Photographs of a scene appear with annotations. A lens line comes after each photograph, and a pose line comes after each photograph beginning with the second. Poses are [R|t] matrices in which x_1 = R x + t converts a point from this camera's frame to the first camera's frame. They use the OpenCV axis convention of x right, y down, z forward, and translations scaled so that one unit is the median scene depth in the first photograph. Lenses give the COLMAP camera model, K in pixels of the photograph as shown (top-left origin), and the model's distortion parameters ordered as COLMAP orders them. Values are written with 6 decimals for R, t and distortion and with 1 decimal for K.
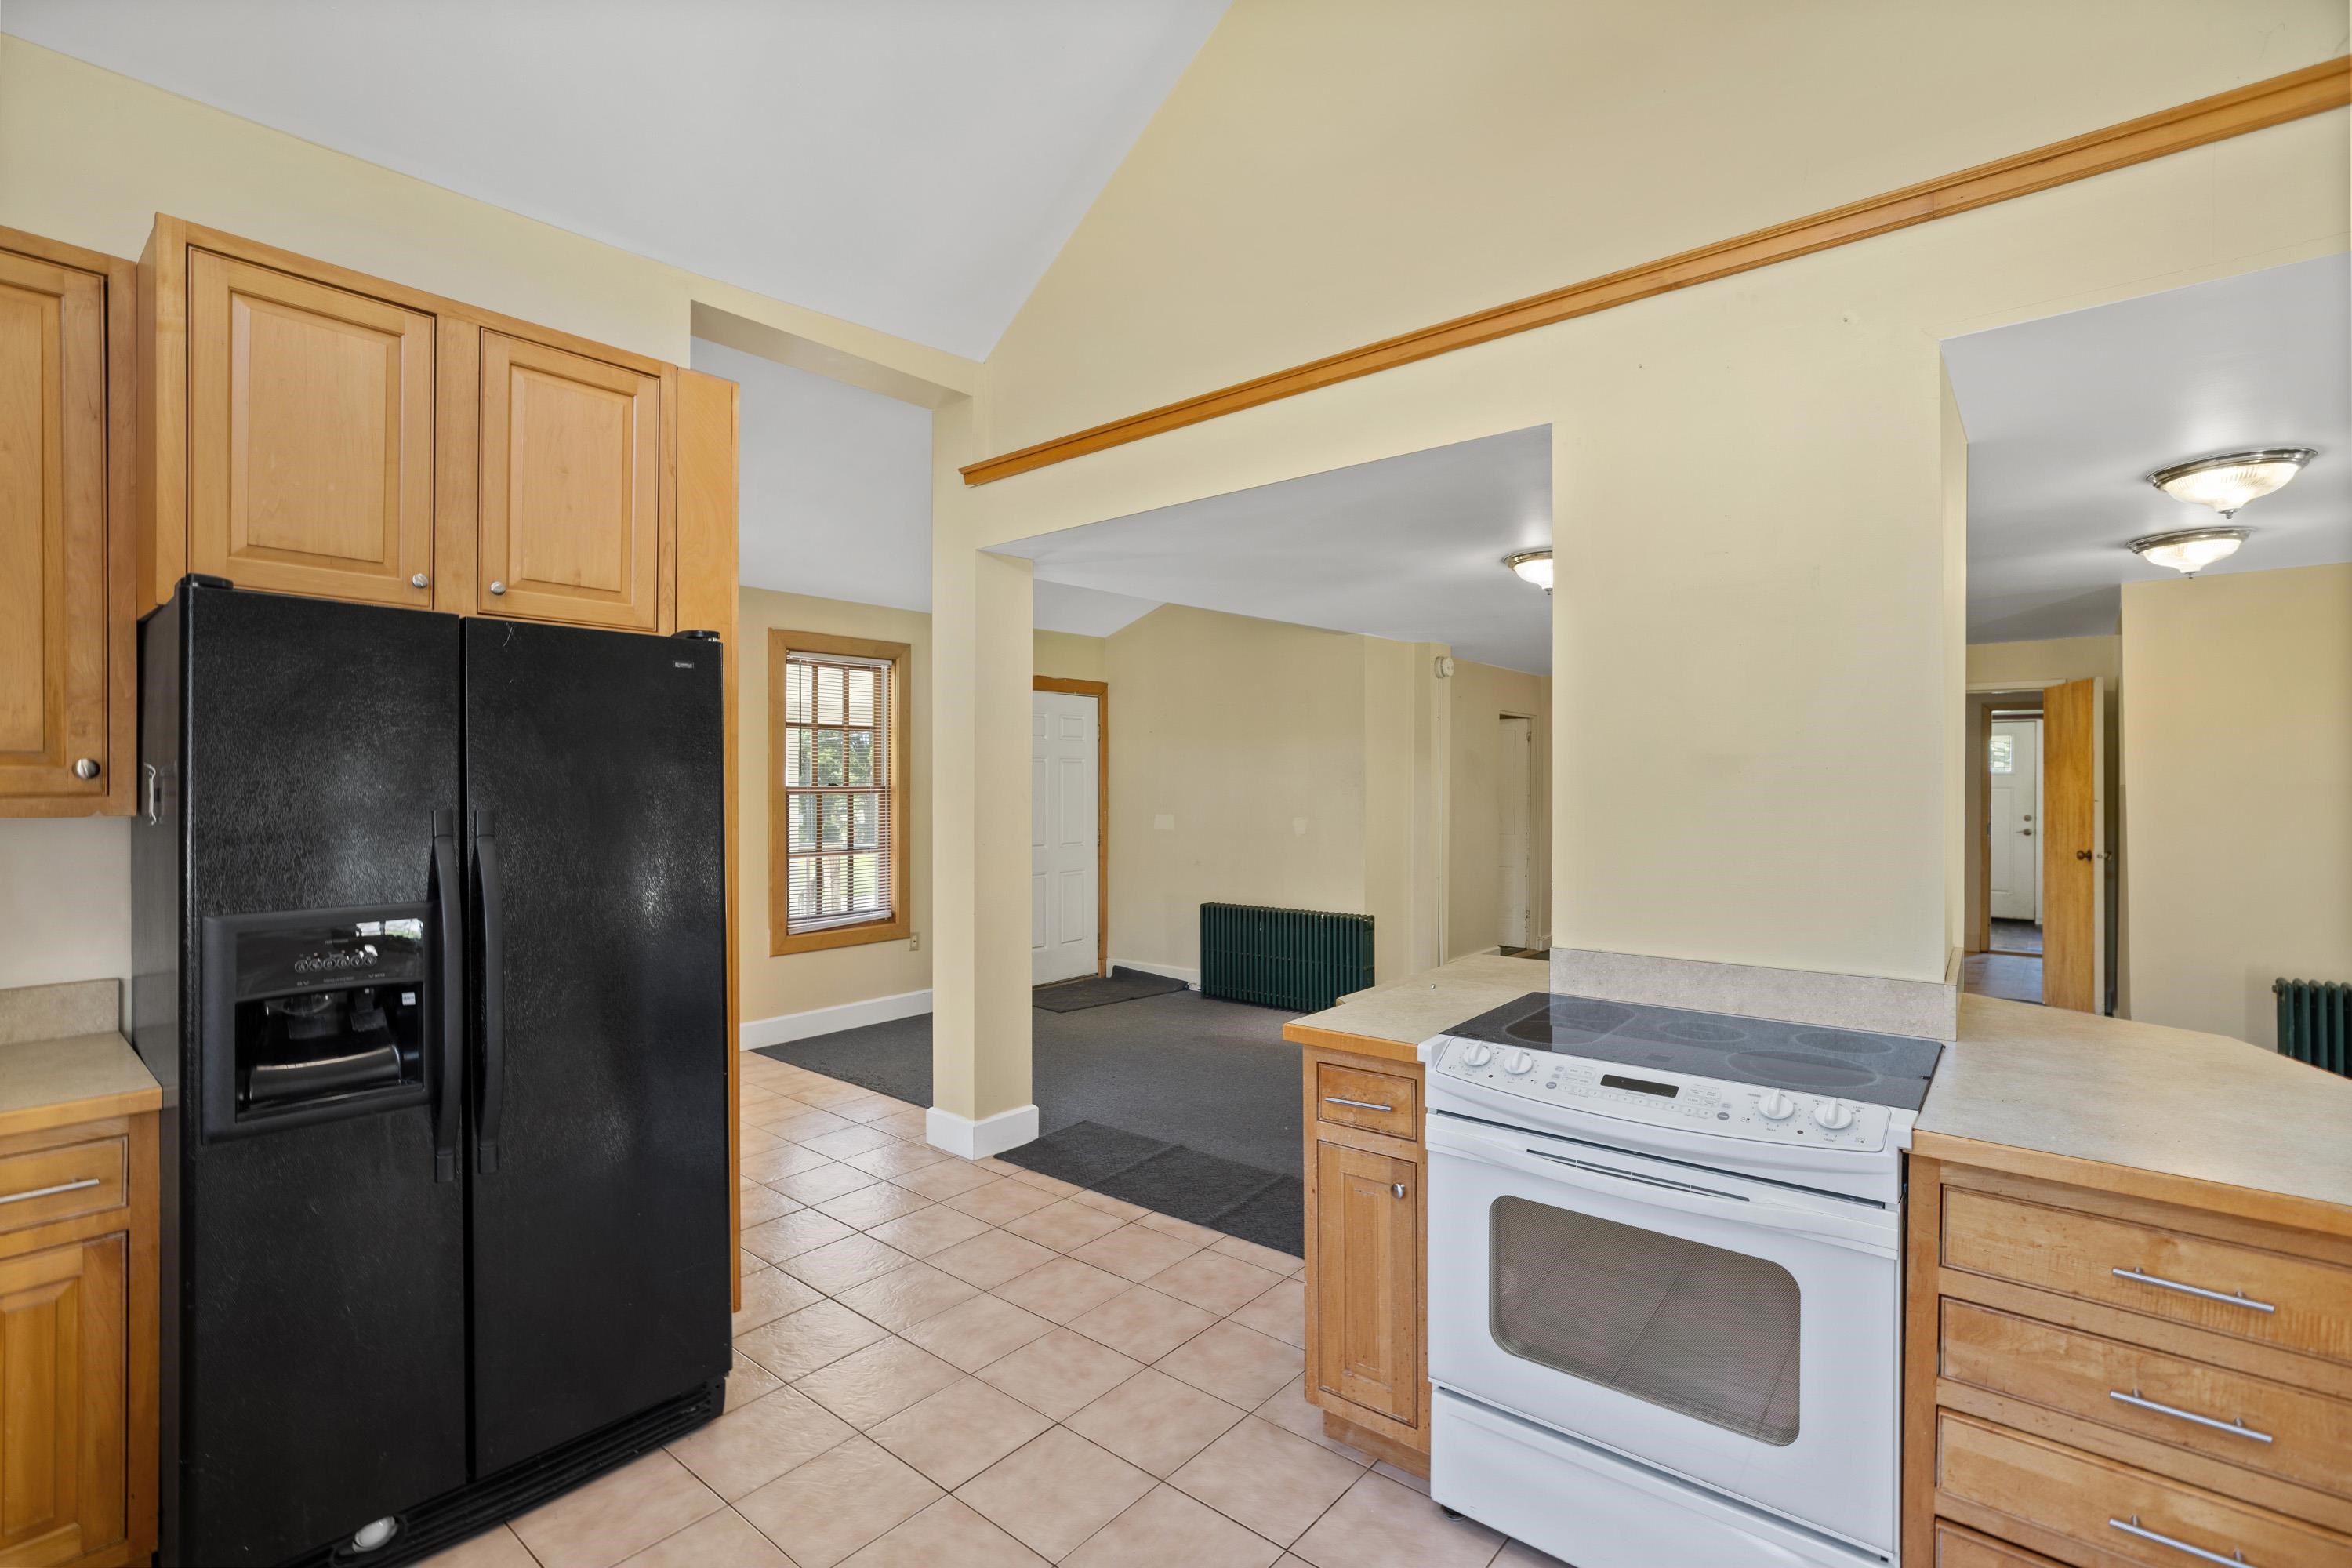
lens RADIAL K [[1068.0, 0, 1163.5], [0, 1068.0, 781.9], [0, 0, 1]] dist [-0.003694, -0.000426]
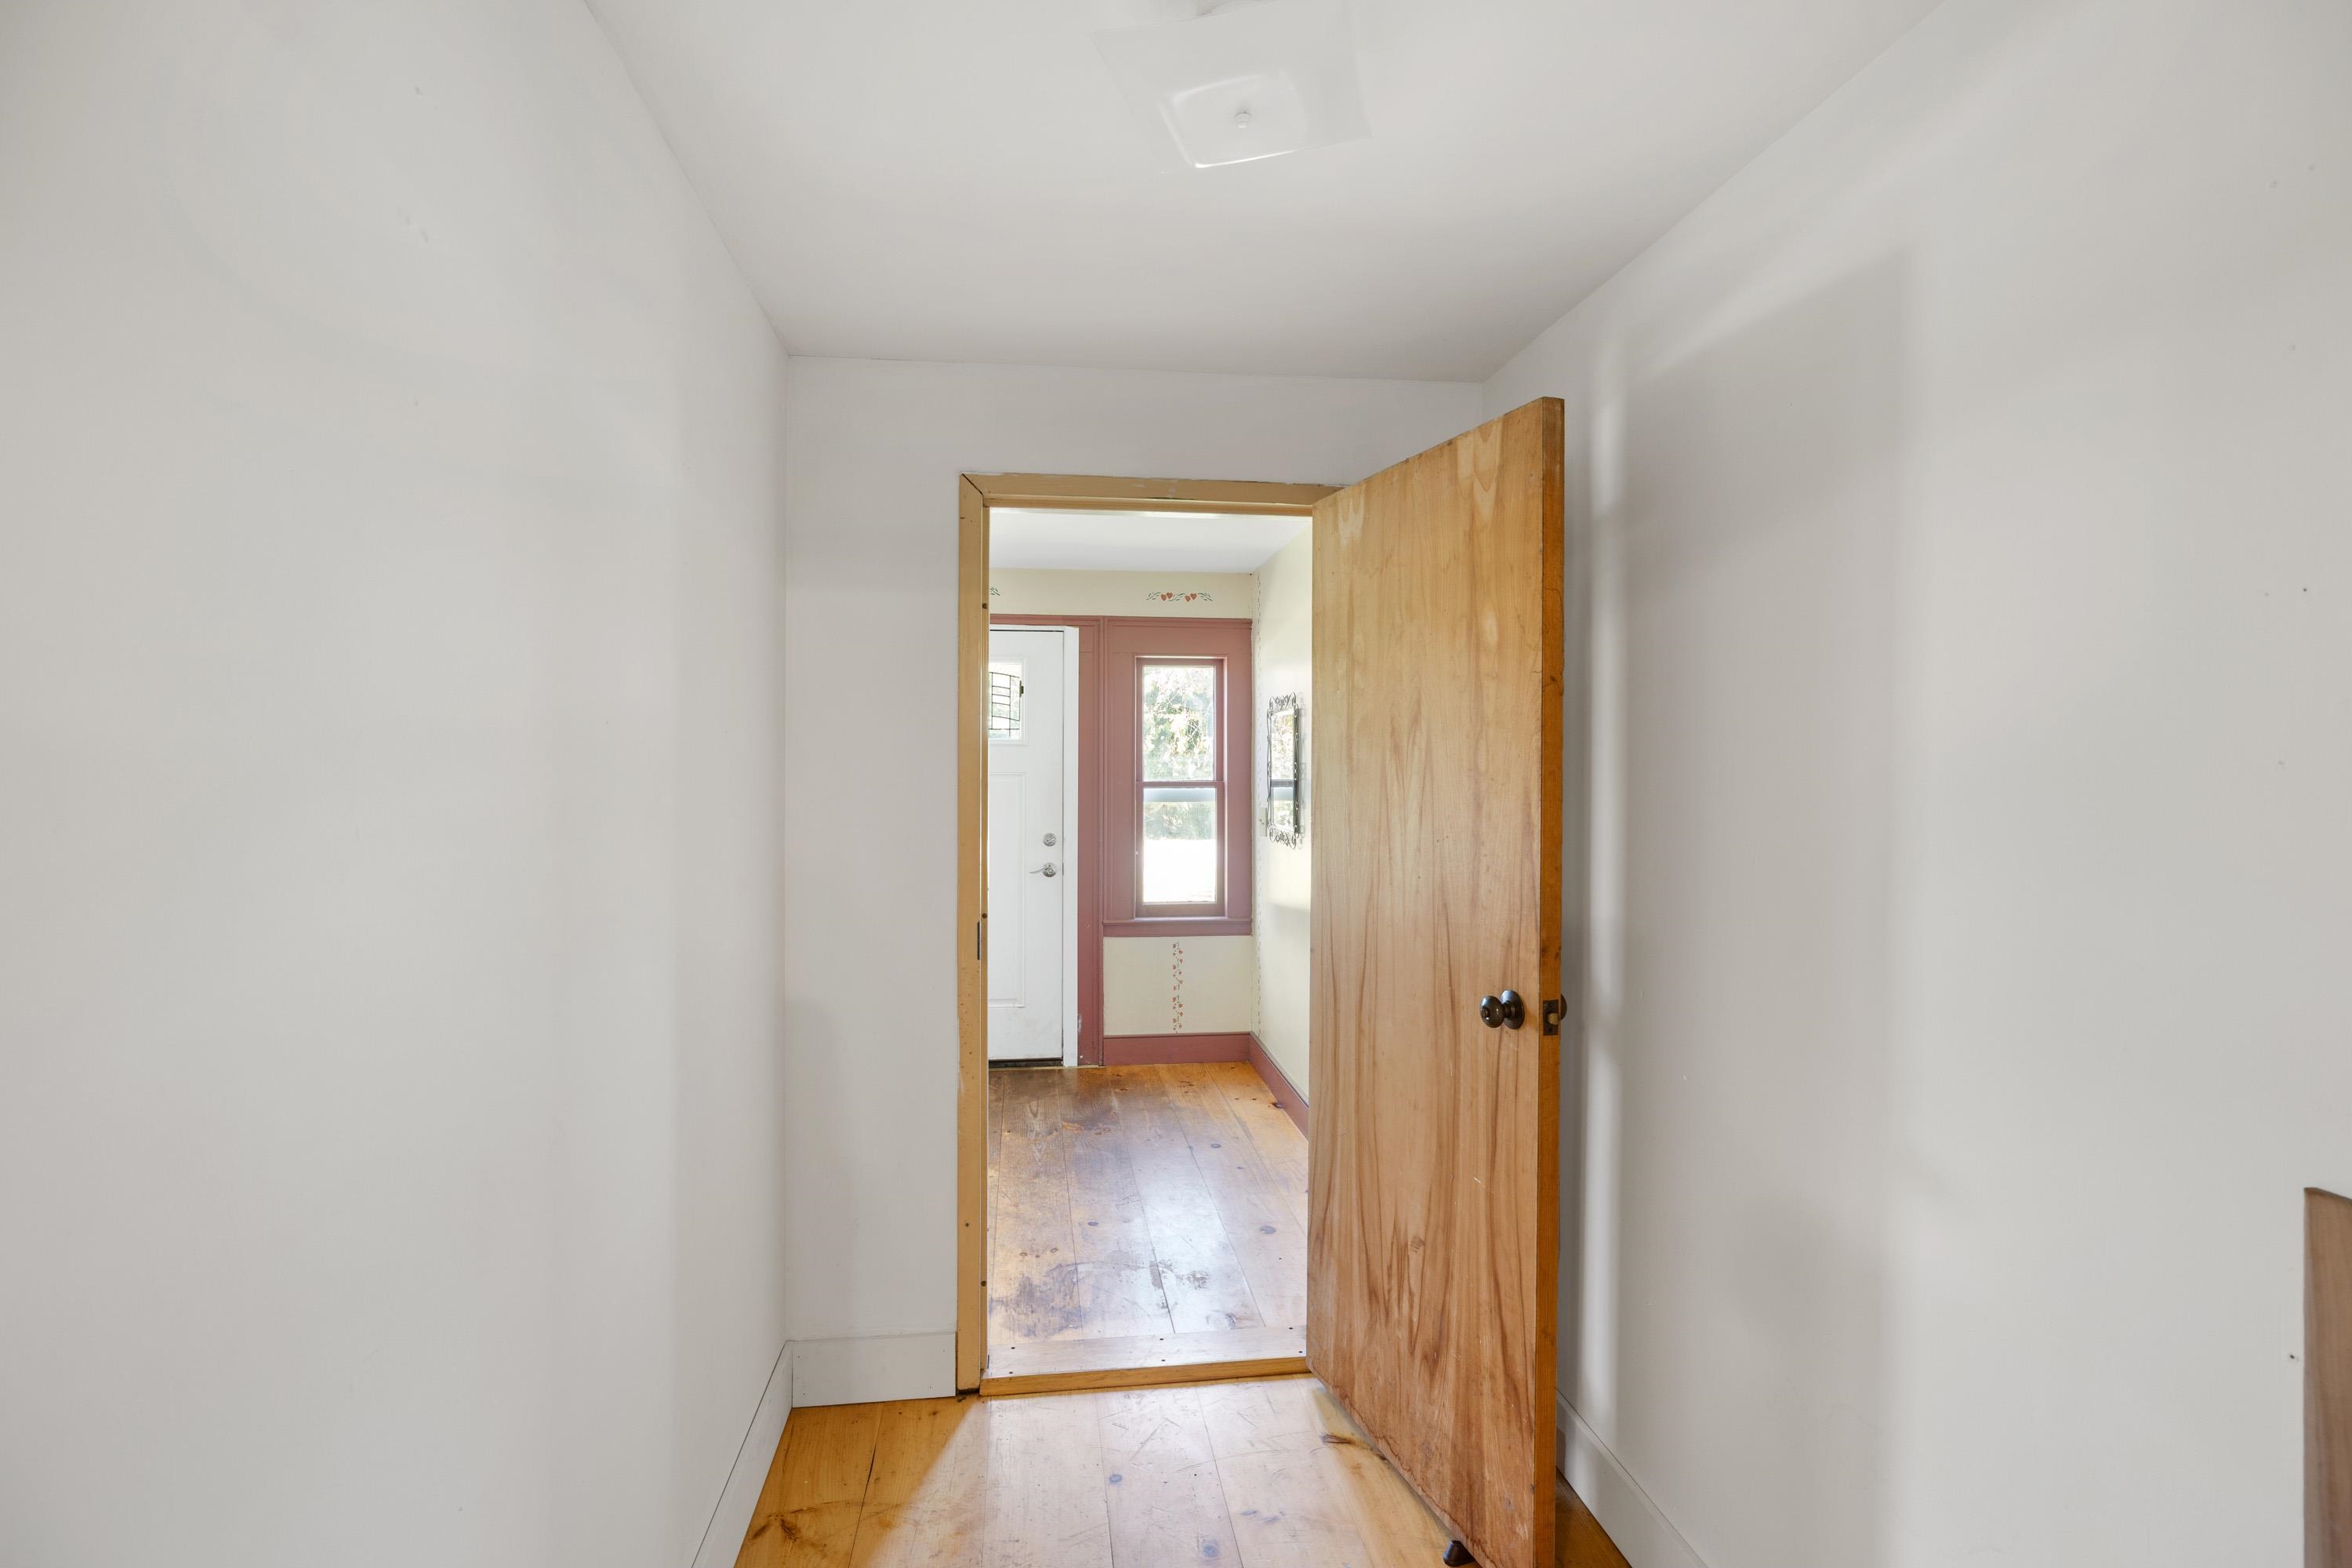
lens RADIAL K [[1068.0, 0, 1171.2], [0, 1068.0, 788.1], [0, 0, 1]] dist [-0.003694, -0.000426]
pose [[0.672374, -0.000419, 0.740212, 0.496146], [0.001483, 0.999999, -0.000781, 0.011136], [-0.740210, 0.001623, 0.672373, 0.641240]]
